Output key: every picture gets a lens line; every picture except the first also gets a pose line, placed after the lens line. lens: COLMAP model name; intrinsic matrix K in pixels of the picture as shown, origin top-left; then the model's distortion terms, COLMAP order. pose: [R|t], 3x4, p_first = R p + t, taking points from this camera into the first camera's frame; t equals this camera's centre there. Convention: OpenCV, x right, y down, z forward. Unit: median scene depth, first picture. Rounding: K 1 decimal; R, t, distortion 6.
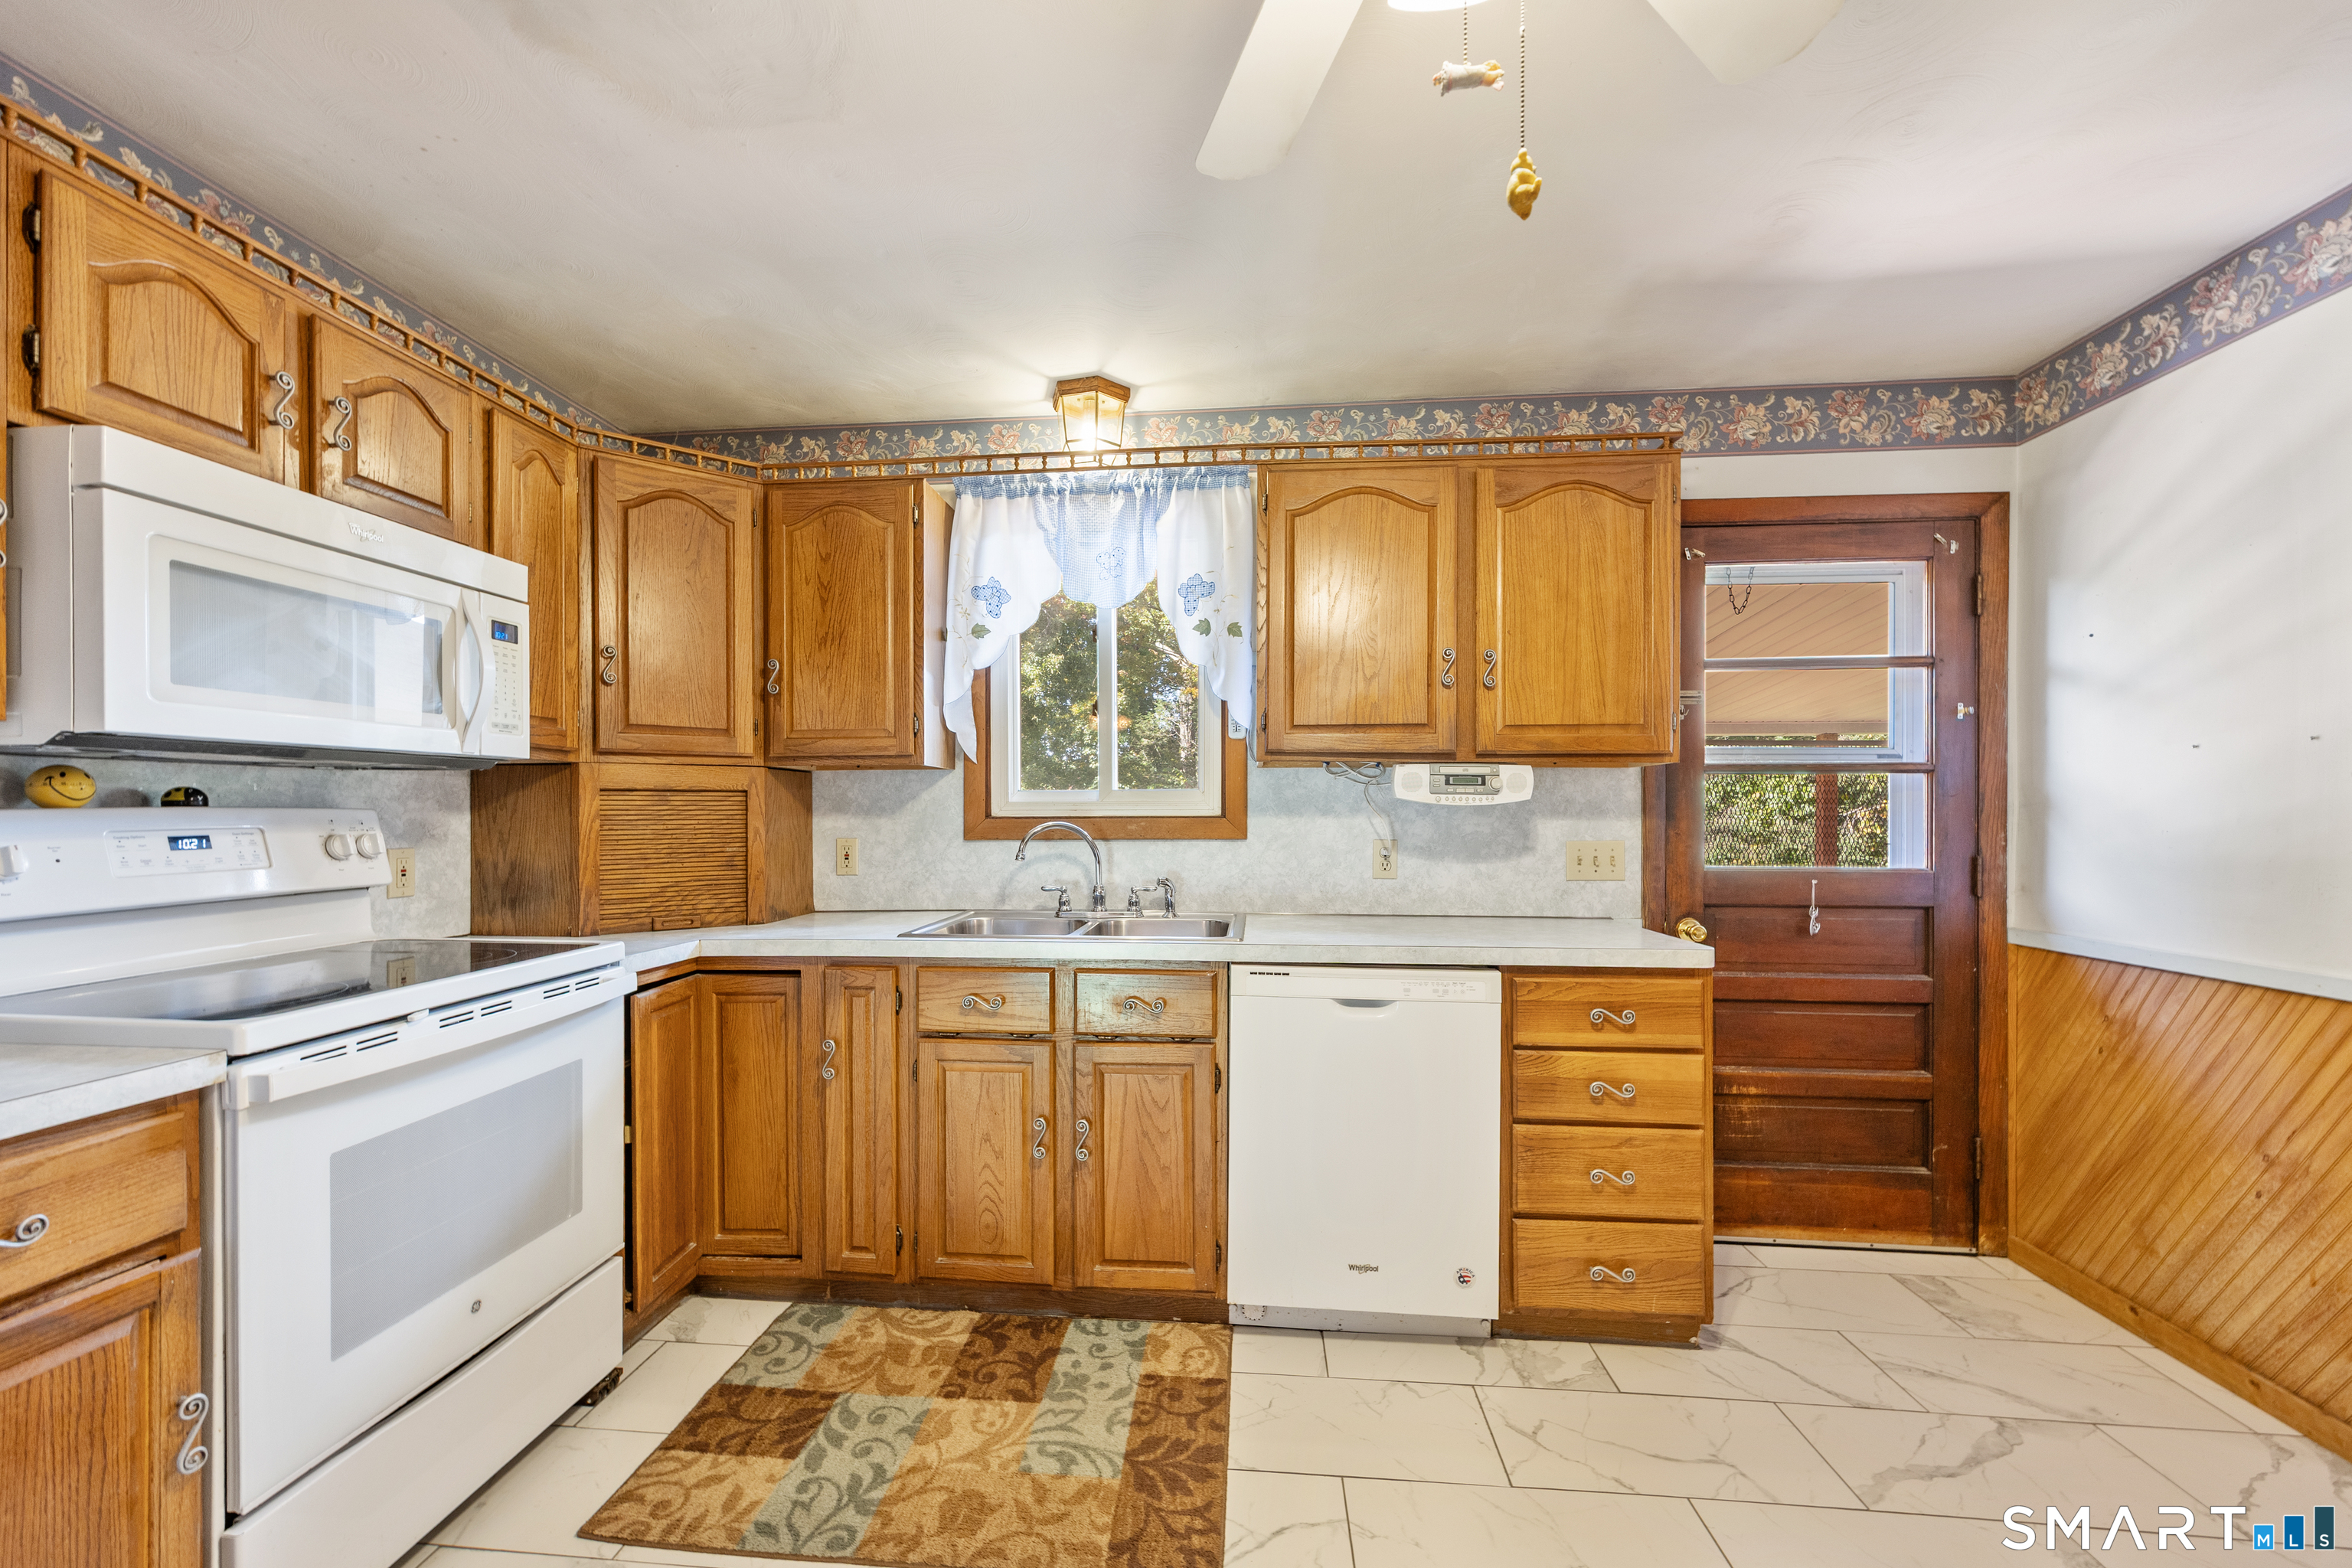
lens RADIAL K [[941.2, 0, 1171.1], [0, 941.2, 819.2], [0, 0, 1]] dist [0.001638, 0.000148]
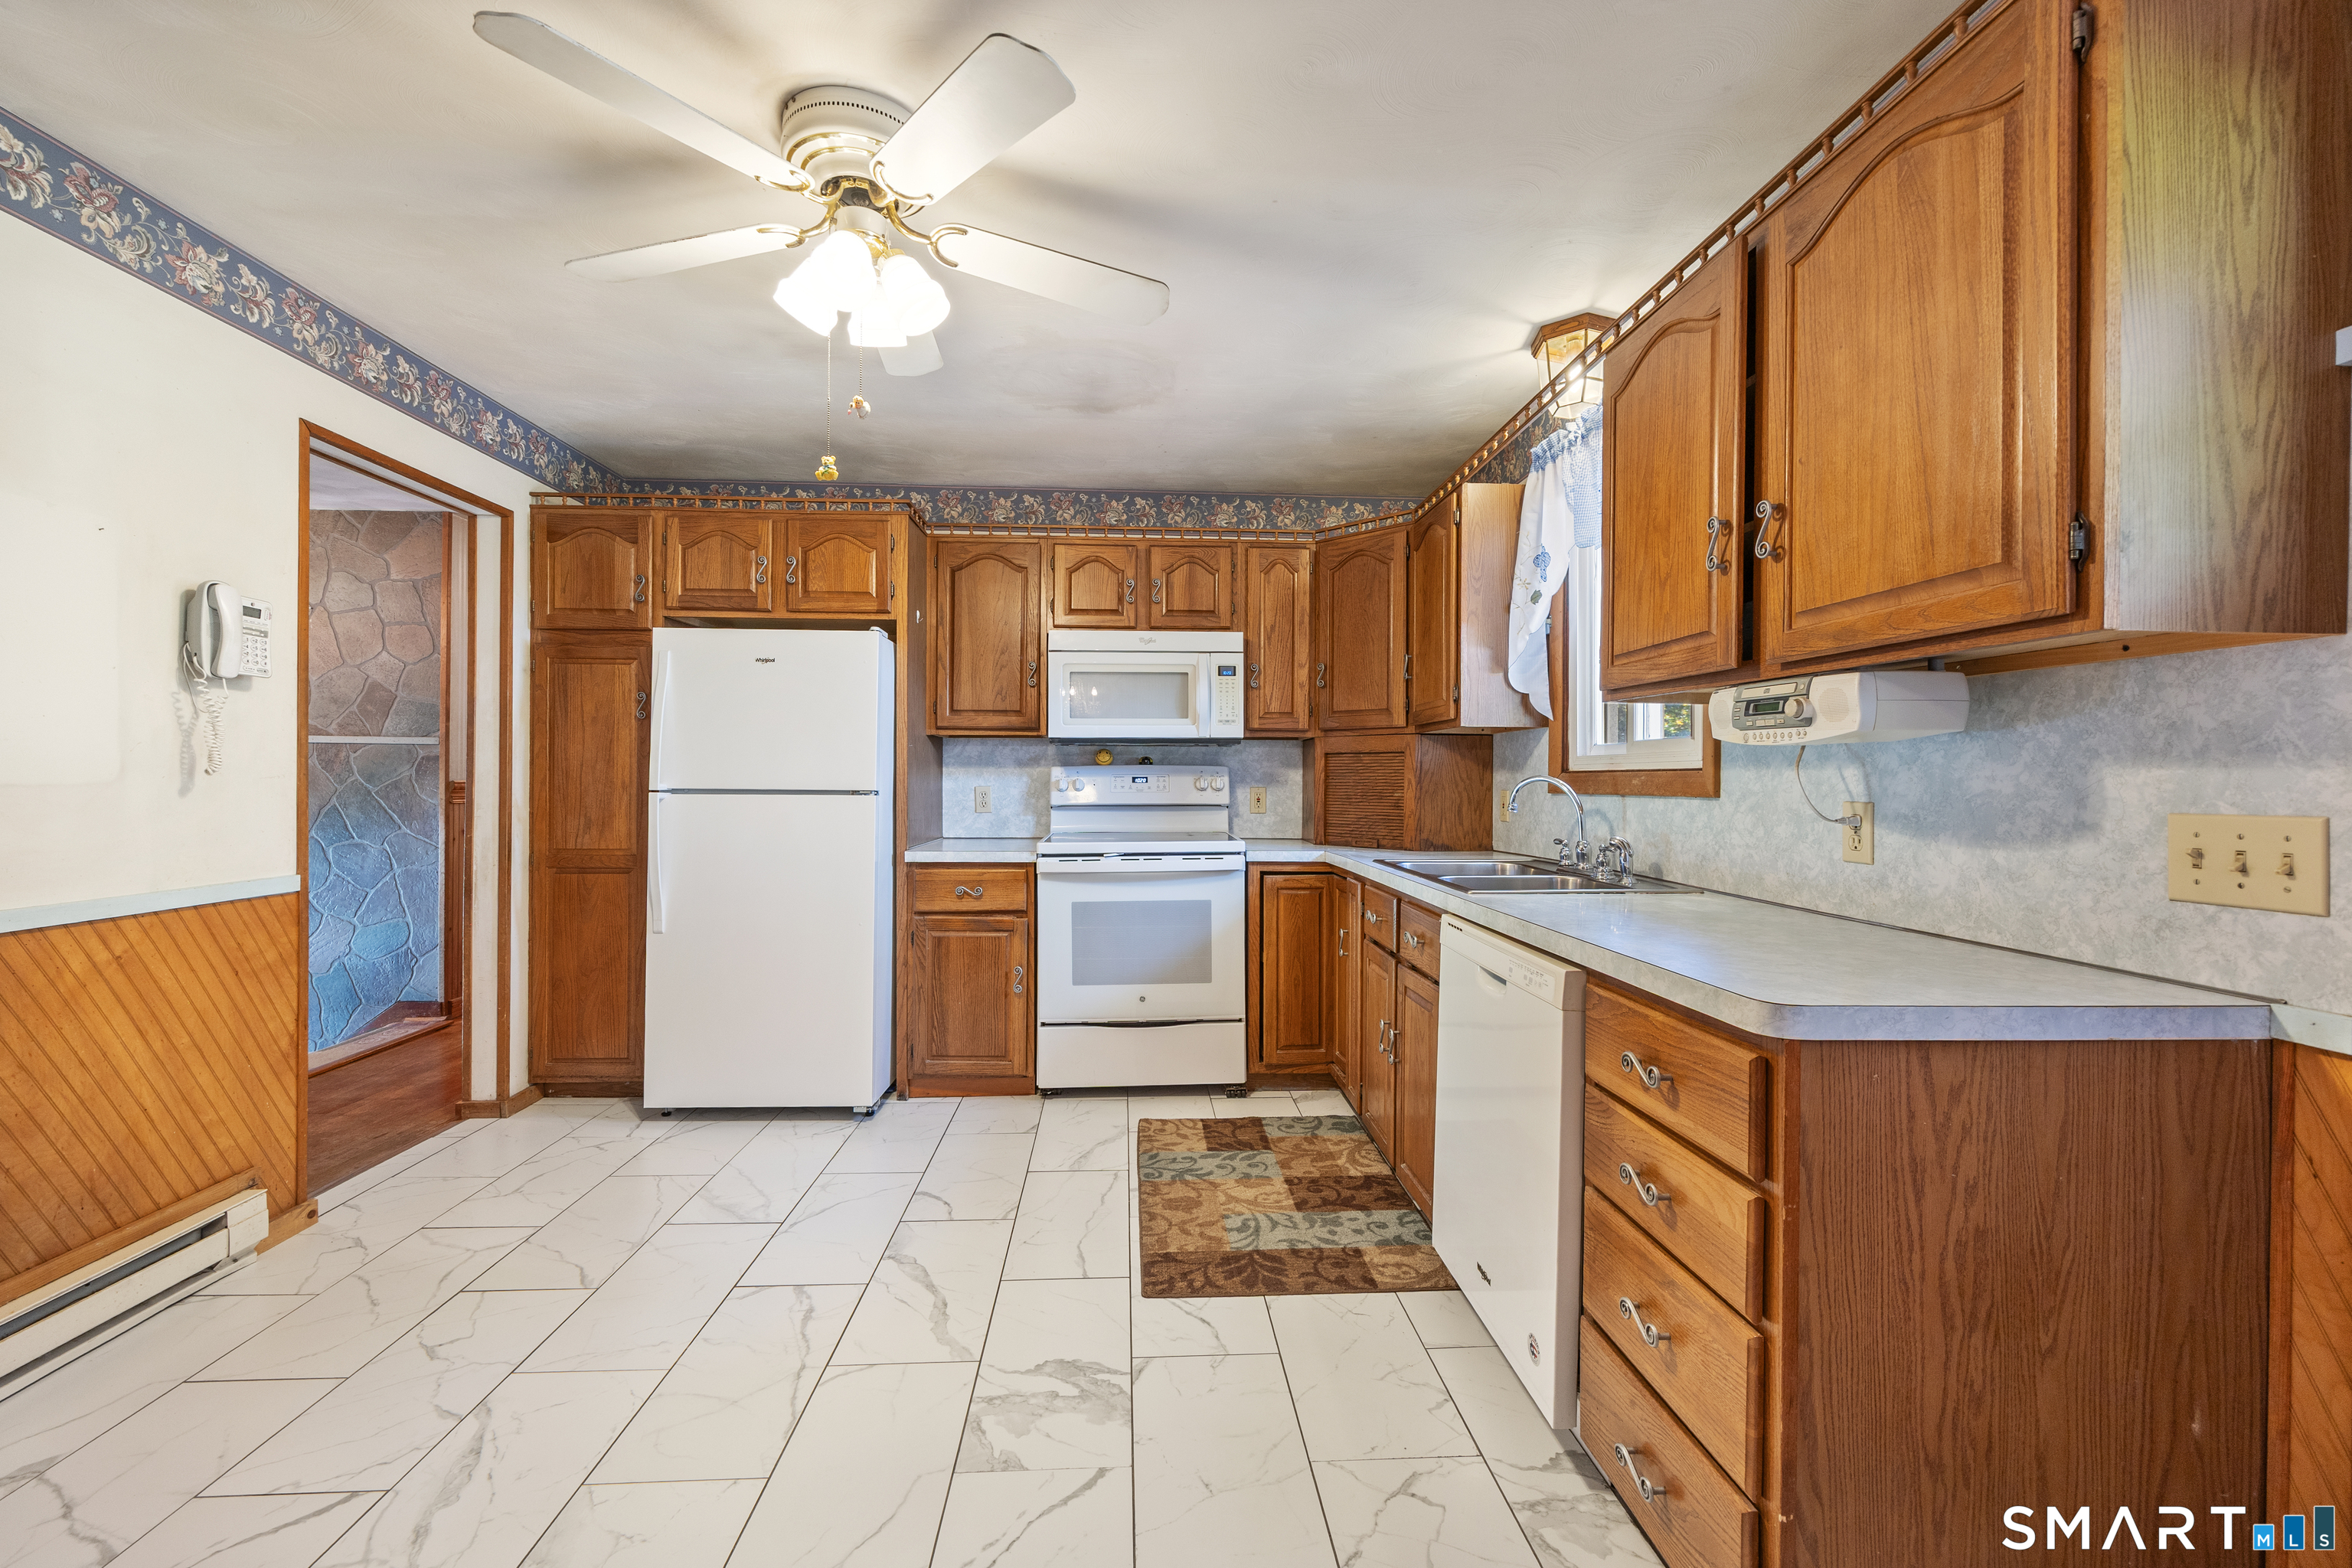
lens RADIAL K [[931.7, 0, 1176.0], [0, 931.7, 784.0], [0, 0, 1]] dist [0.000084, -0.000003]
pose [[0.145980, 0.007139, -0.989262, 1.008648], [-0.013609, 0.999894, 0.005207, 0.016172], [0.989194, 0.012703, 0.146061, 0.572061]]
